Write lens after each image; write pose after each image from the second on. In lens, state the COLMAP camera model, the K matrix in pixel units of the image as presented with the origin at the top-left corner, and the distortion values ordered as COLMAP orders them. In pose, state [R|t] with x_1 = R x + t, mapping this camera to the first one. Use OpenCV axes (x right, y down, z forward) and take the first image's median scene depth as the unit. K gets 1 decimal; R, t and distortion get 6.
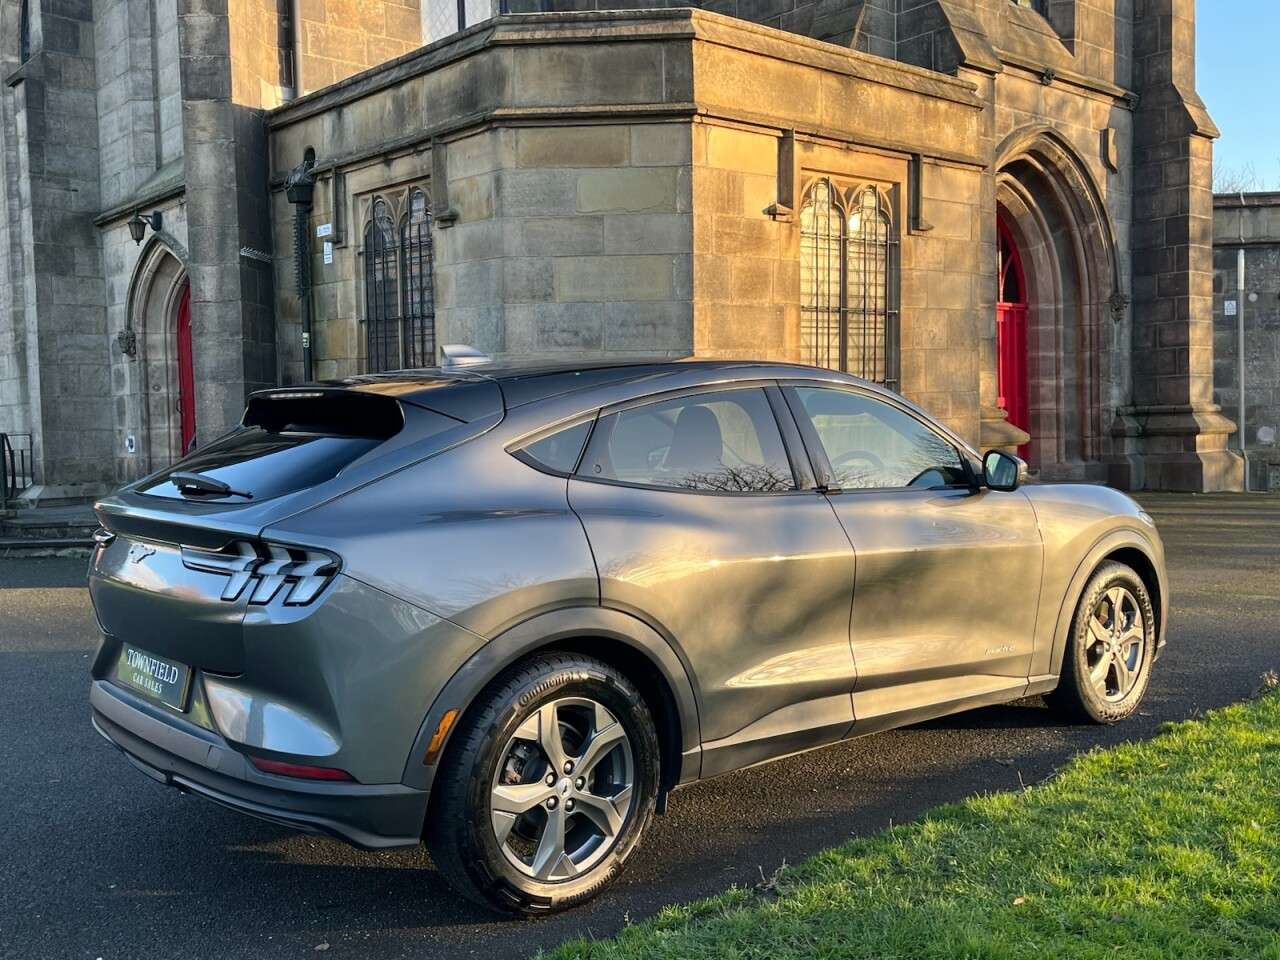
lens RADIAL K [[1243.3, 0, 635.9], [0, 1243.3, 475.1], [0, 0, 1]] dist [0.040241, -0.026908]
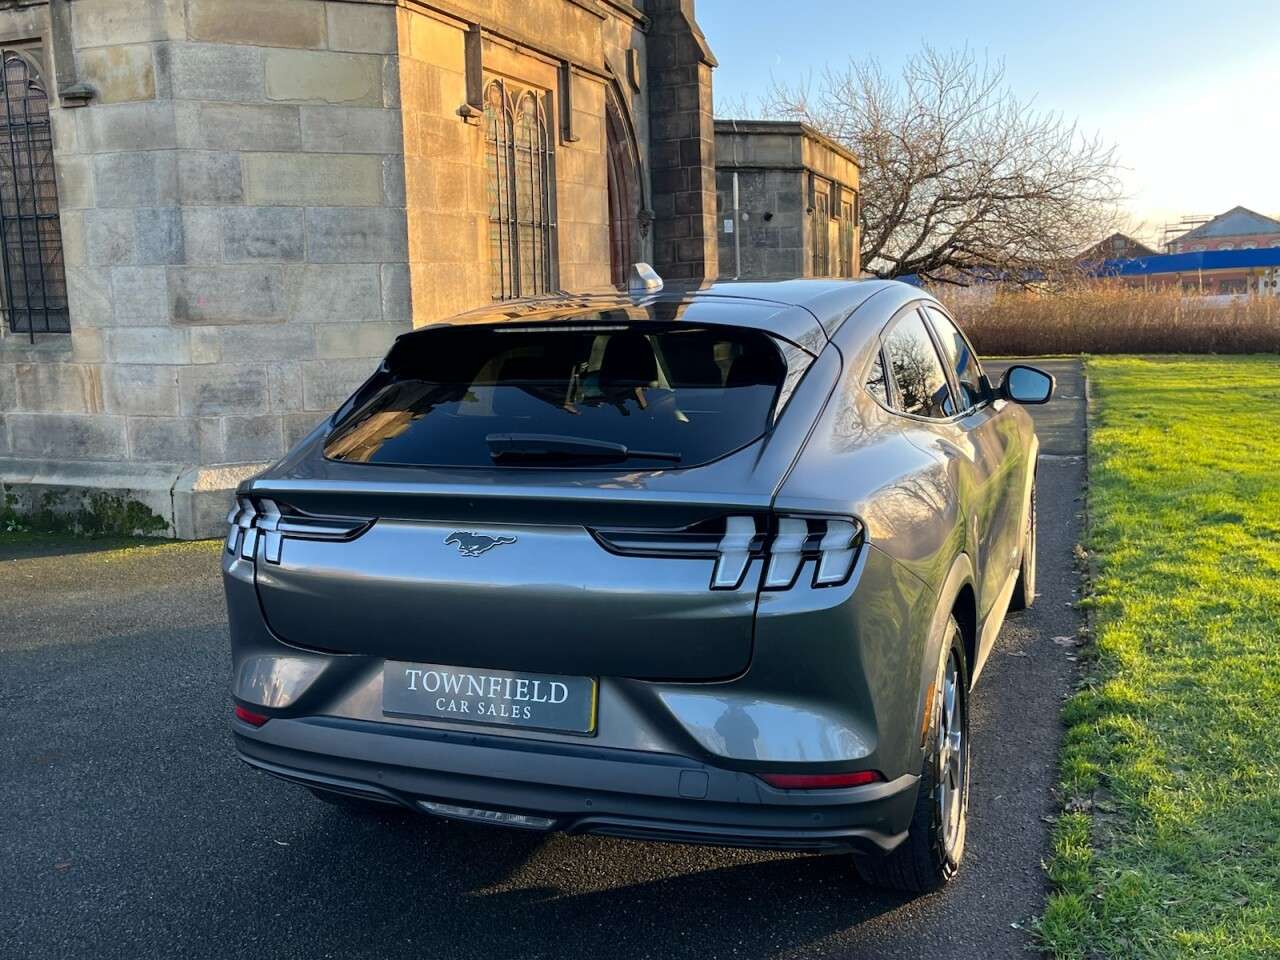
lens RADIAL K [[1242.0, 0, 634.6], [0, 1242.0, 489.1], [0, 0, 1]] dist [0.037935, -0.022379]
pose [[0.880572, -0.081223, 0.466900, -0.228610], [0.042905, 0.994821, 0.092144, -0.012266], [-0.471966, -0.061107, 0.879496, 0.101124]]
